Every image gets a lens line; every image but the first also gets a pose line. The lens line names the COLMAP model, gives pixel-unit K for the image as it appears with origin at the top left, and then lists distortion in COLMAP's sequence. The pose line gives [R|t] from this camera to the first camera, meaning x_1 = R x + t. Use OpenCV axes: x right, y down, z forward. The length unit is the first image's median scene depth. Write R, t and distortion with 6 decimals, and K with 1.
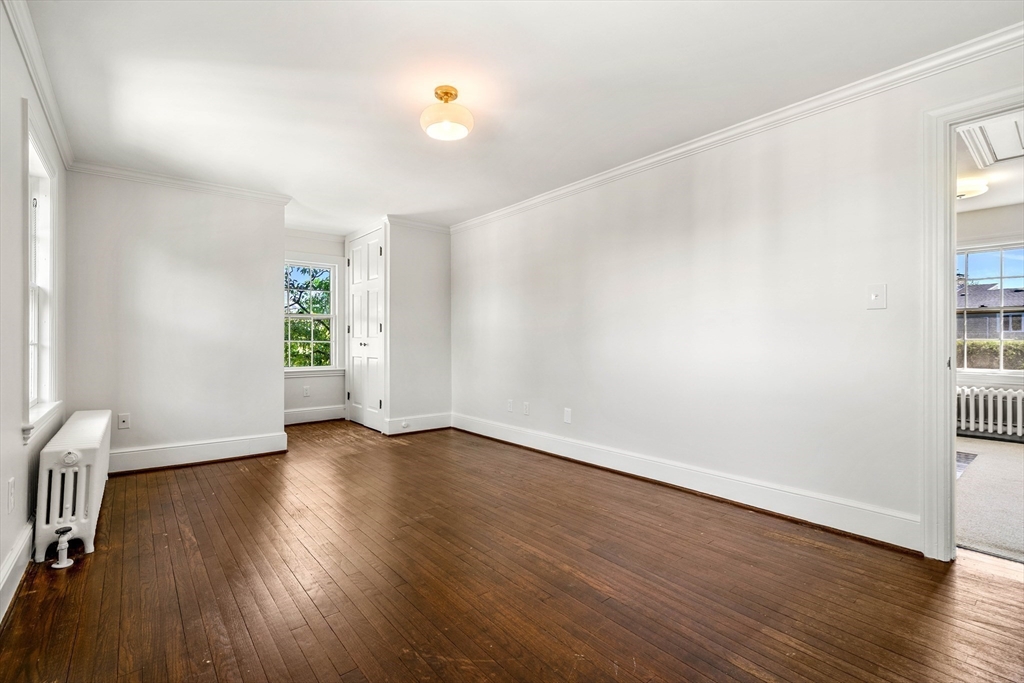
lens RADIAL K [[460.2, 0, 506.5], [0, 460.2, 338.4], [0, 0, 1]] dist [-0.001792, -0.000044]
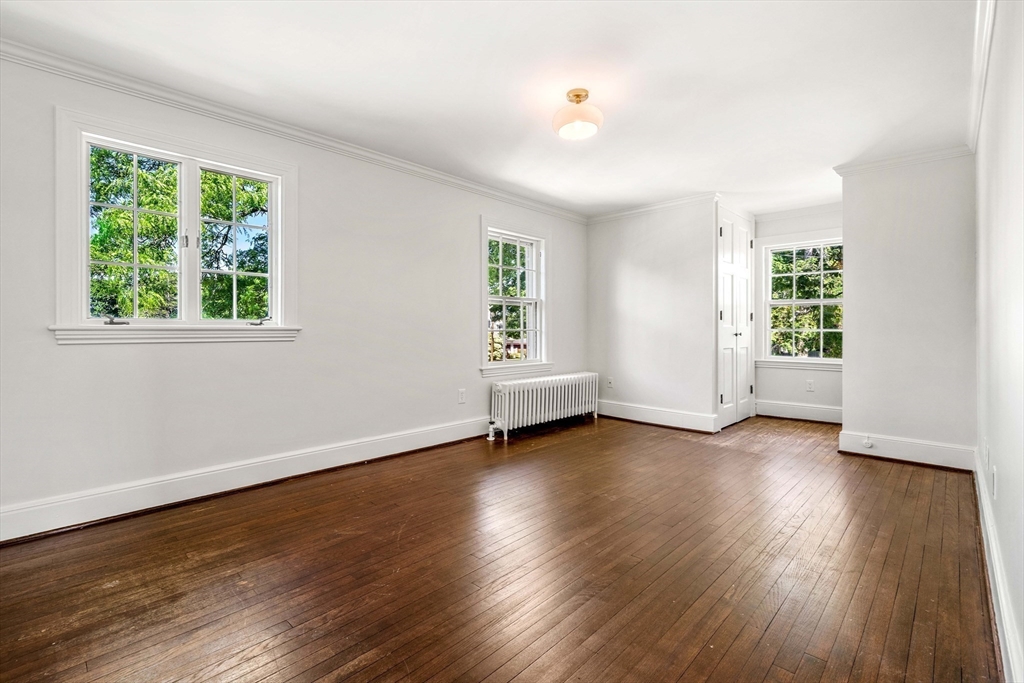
lens RADIAL K [[460.2, 0, 506.9], [0, 460.2, 335.6], [0, 0, 1]] dist [-0.001792, -0.000044]
pose [[0.119262, 0.012679, -0.992782, 0.617301], [0.002101, 0.999913, 0.013023, 0.006179], [0.992861, -0.003639, 0.119225, 0.485486]]
